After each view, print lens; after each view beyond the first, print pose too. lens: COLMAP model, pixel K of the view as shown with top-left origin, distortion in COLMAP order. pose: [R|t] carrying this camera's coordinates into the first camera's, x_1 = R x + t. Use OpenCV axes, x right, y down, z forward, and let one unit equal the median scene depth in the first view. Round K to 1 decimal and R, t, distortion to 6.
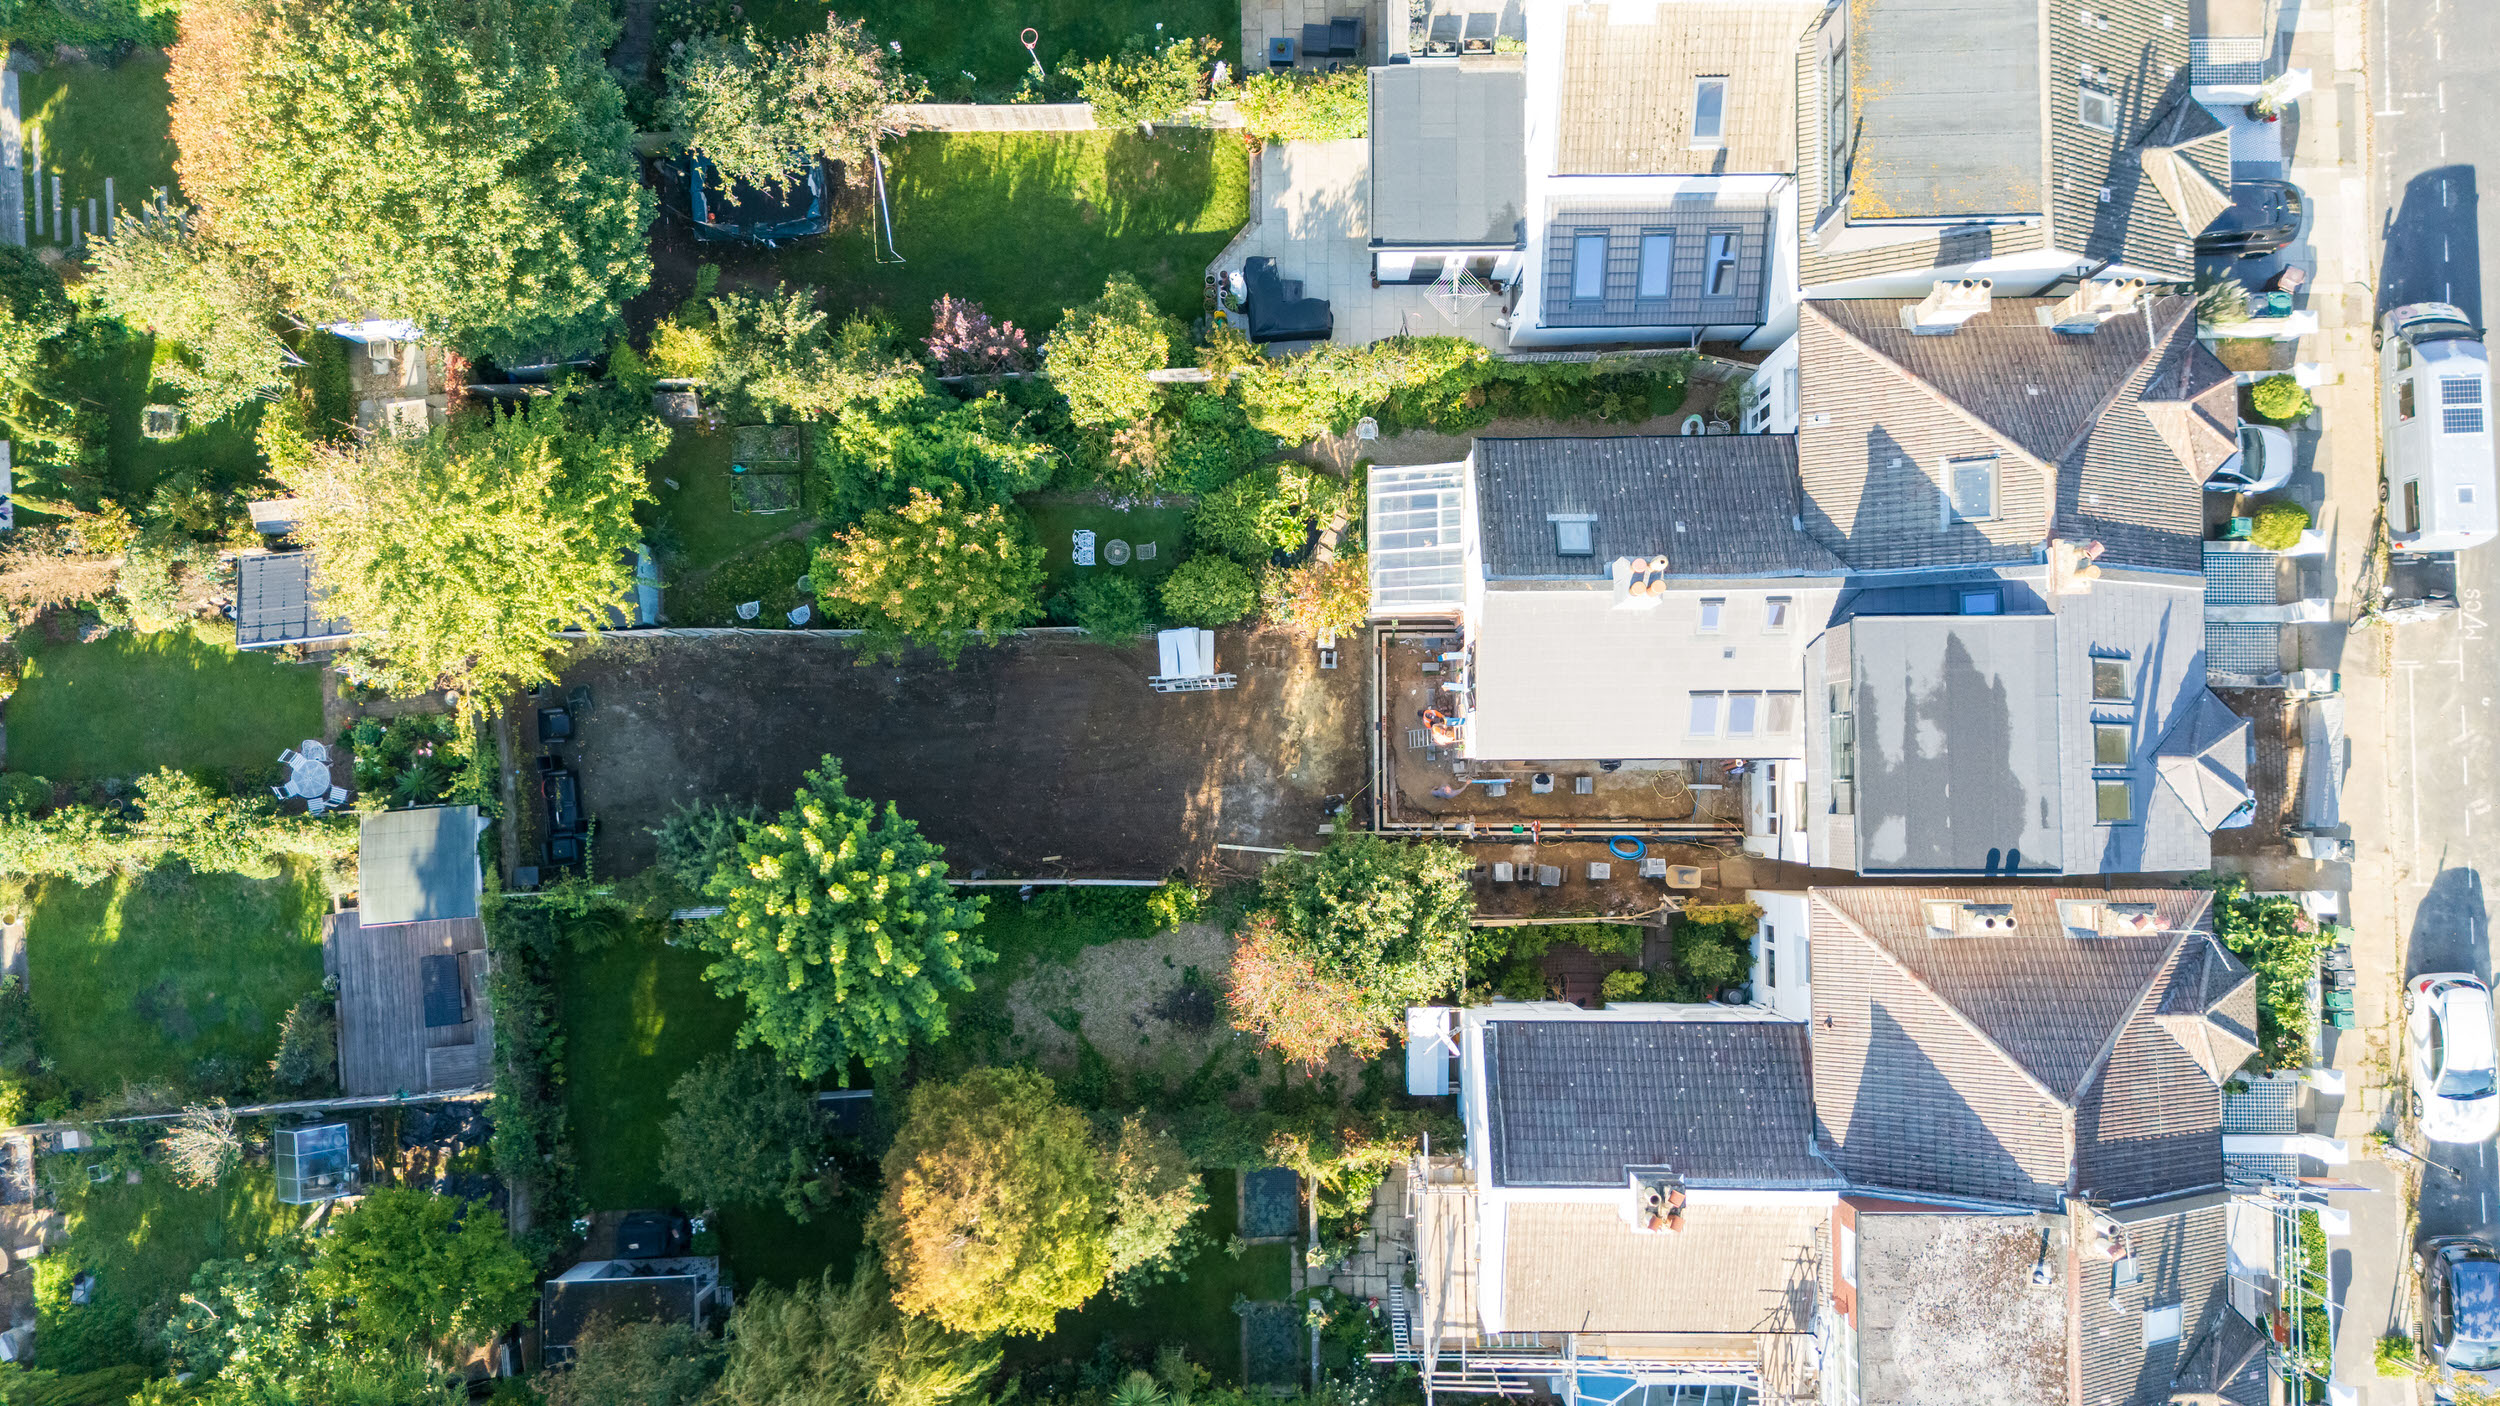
lens RADIAL K [[1819.4, 0, 1250.0], [0, 1819.4, 703.0], [0, 0, 1]] dist [0.103214, -0.098635]
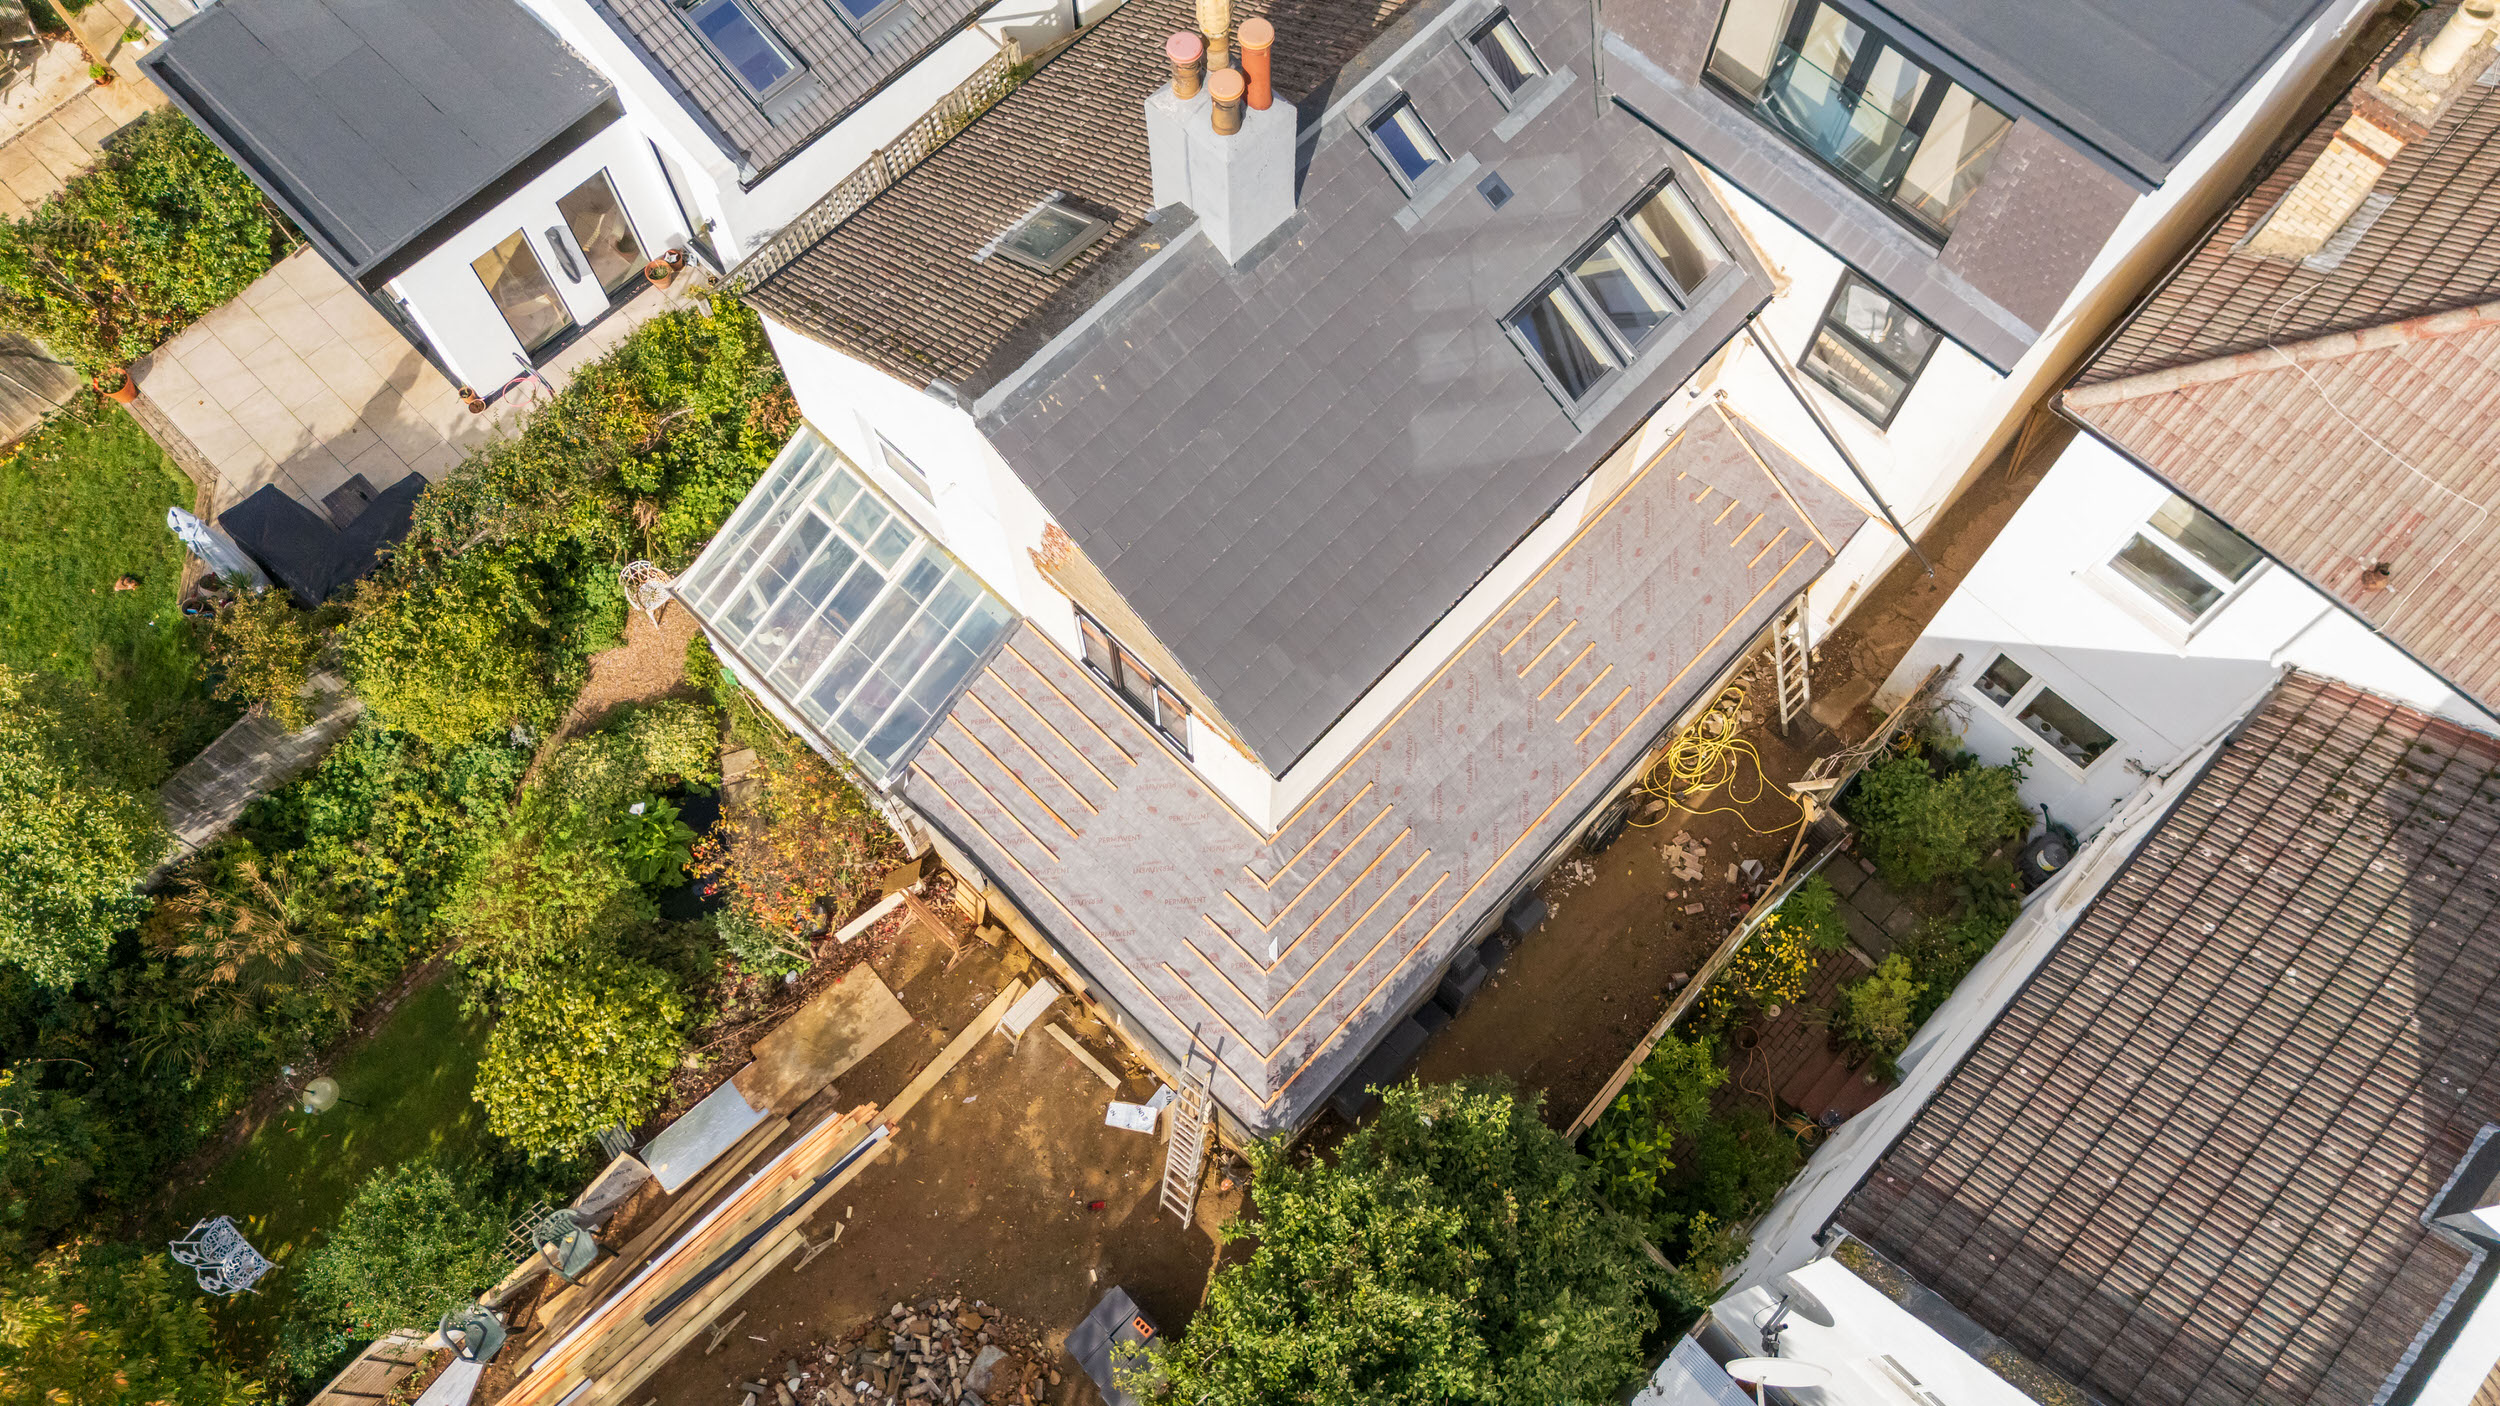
lens RADIAL K [[1820.9, 0, 1251.9], [0, 1820.9, 695.8], [0, 0, 1]] dist [0.084742, -0.065668]
pose [[0.695699, -0.653669, 0.297859, 0.013779], [0.716390, 0.661842, -0.220796, 0.093247], [-0.052808, 0.366991, 0.928724, 0.568771]]
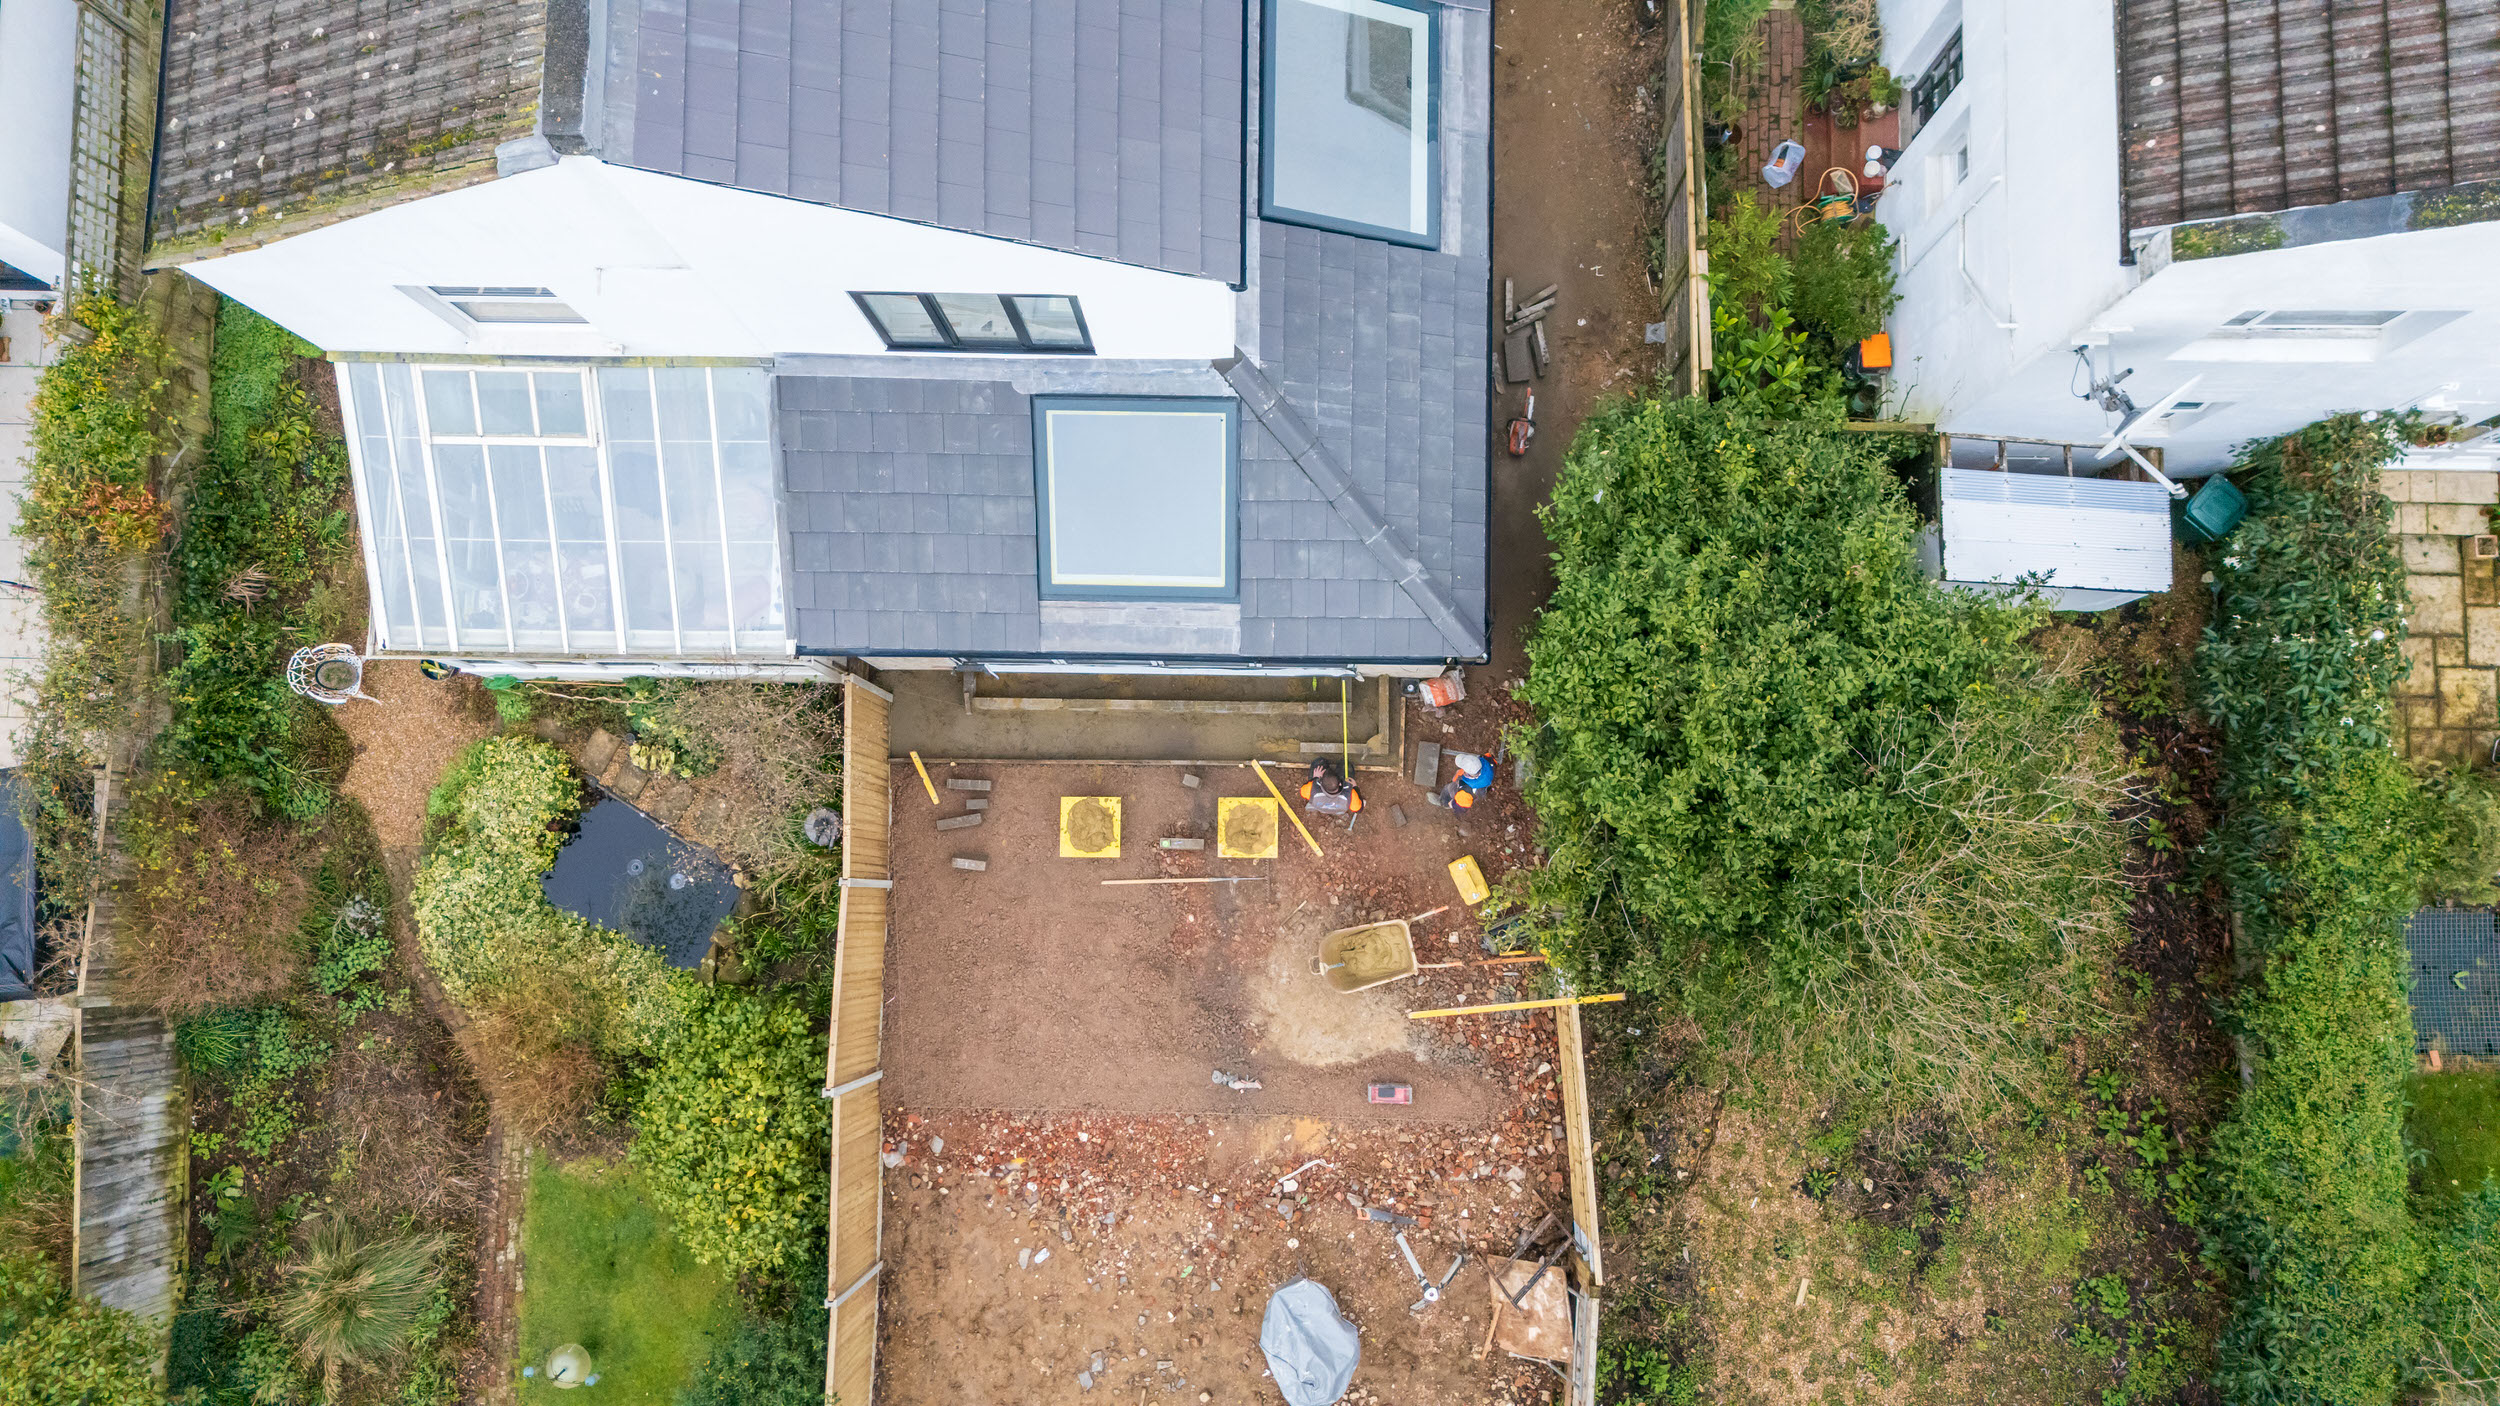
lens RADIAL K [[1820.4, 0, 1246.7], [0, 1820.4, 715.9], [0, 0, 1]] dist [0.060422, -0.064205]
pose [[0.020901, -0.993231, 0.114256, 0.019274], [0.999310, 0.024262, 0.028111, 0.023388], [-0.030693, 0.113590, 0.993054, 0.648381]]
